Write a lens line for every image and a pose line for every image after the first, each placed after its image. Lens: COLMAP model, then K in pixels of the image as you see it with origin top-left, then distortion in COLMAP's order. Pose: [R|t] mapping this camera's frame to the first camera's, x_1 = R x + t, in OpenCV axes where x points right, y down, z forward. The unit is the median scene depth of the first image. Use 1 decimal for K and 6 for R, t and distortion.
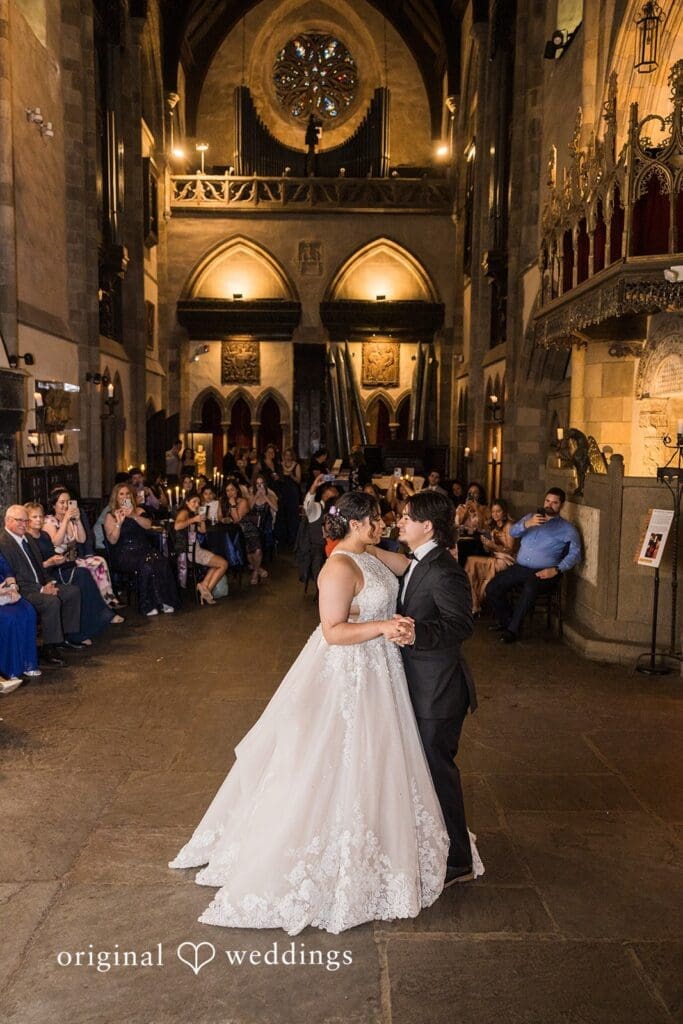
lens RADIAL K [[814.0, 0, 314.8], [0, 814.0, 530.3], [0, 0, 1]] dist [0.038479, 0.004119]
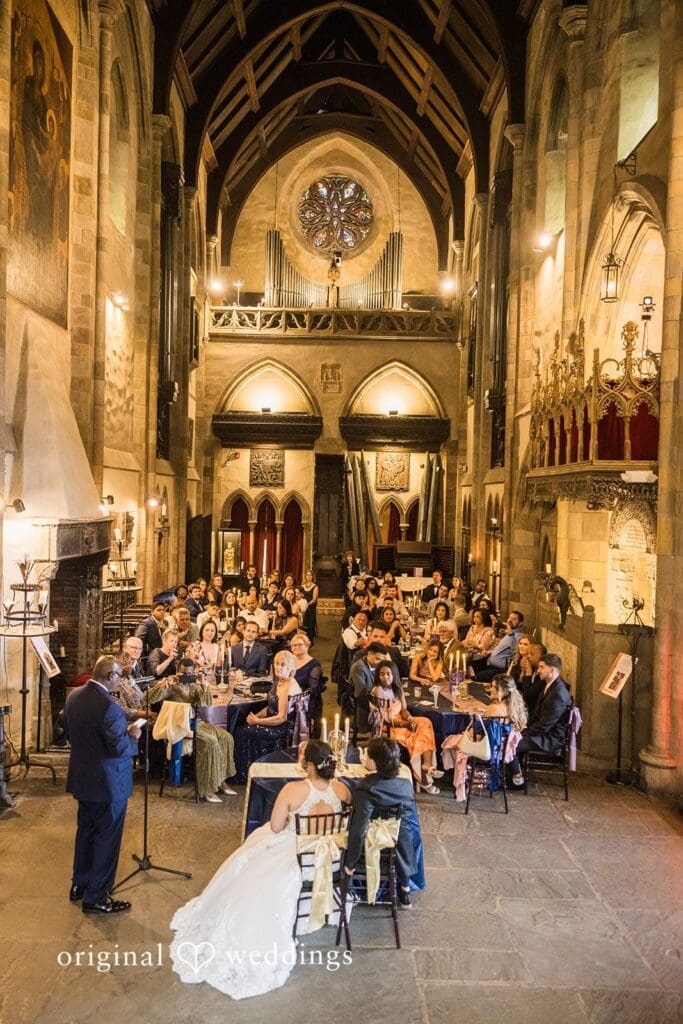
lens RADIAL K [[814.0, 0, 314.8], [0, 814.0, 530.3], [0, 0, 1]] dist [0.038479, 0.004119]
pose [[0.999871, 0.015854, -0.002712, -0.021896], [-0.016008, 0.997250, -0.072360, -0.042064], [0.001557, 0.072394, 0.997375, -0.106838]]
